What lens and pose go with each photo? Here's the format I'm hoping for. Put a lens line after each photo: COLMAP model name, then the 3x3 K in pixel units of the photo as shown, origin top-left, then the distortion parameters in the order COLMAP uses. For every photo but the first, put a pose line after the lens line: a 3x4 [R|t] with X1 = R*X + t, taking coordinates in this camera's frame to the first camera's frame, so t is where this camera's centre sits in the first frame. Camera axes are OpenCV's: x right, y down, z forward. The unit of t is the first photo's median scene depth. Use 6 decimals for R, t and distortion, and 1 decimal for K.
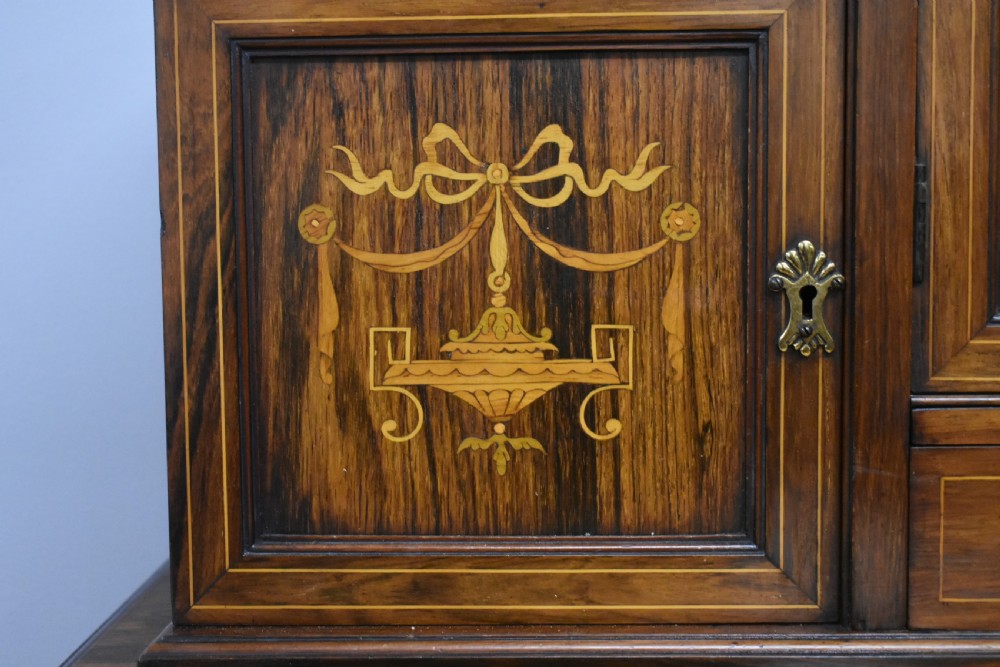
lens RADIAL K [[1191.5, 0, 505.8], [0, 1191.5, 332.5], [0, 0, 1]] dist [-0.027262, 0.000000]
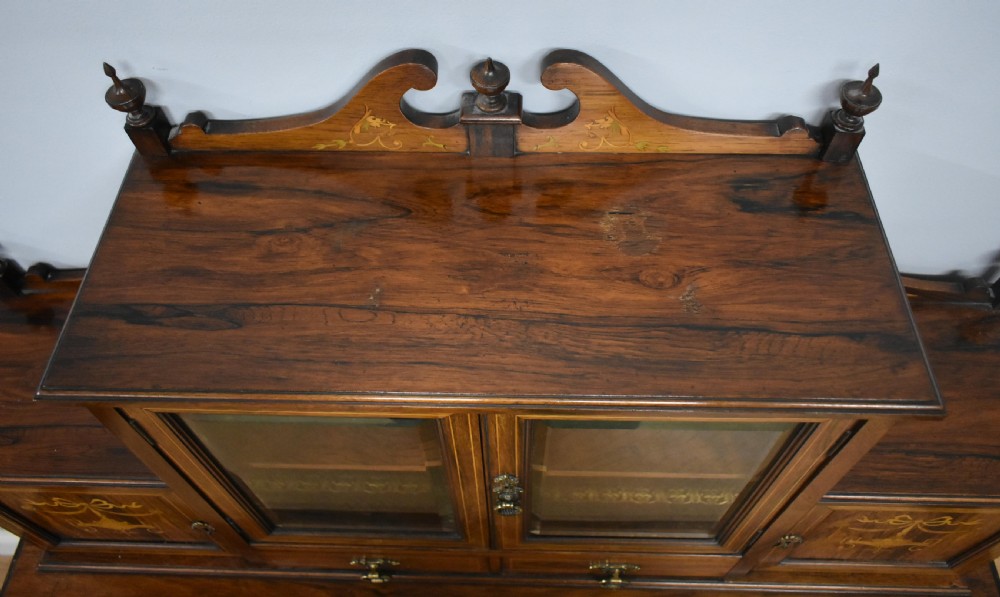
lens RADIAL K [[759.7, 0, 499.6], [0, 759.7, 265.7], [0, 0, 1]] dist [-0.021597, 0.011970]
pose [[0.999956, -0.000674, -0.009350, 0.964818], [0.007611, 0.640561, 0.767869, -1.807002], [0.005472, -0.767907, 0.640538, 0.310797]]
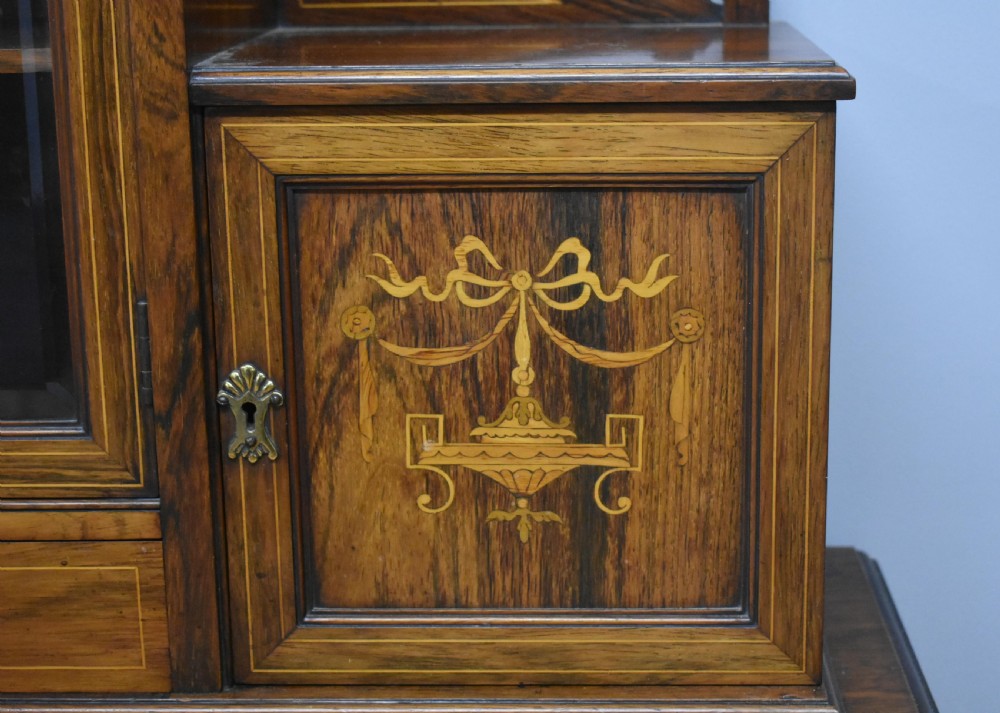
lens RADIAL K [[1989.6, 0, 542.3], [0, 1989.6, 363.1], [0, 0, 1]] dist [-0.023483, 0.000000]
pose [[0.999928, -0.002949, -0.011642, 1.911202], [0.004945, 0.984482, 0.175417, -0.410343], [0.010944, -0.175461, 0.984425, -0.865782]]
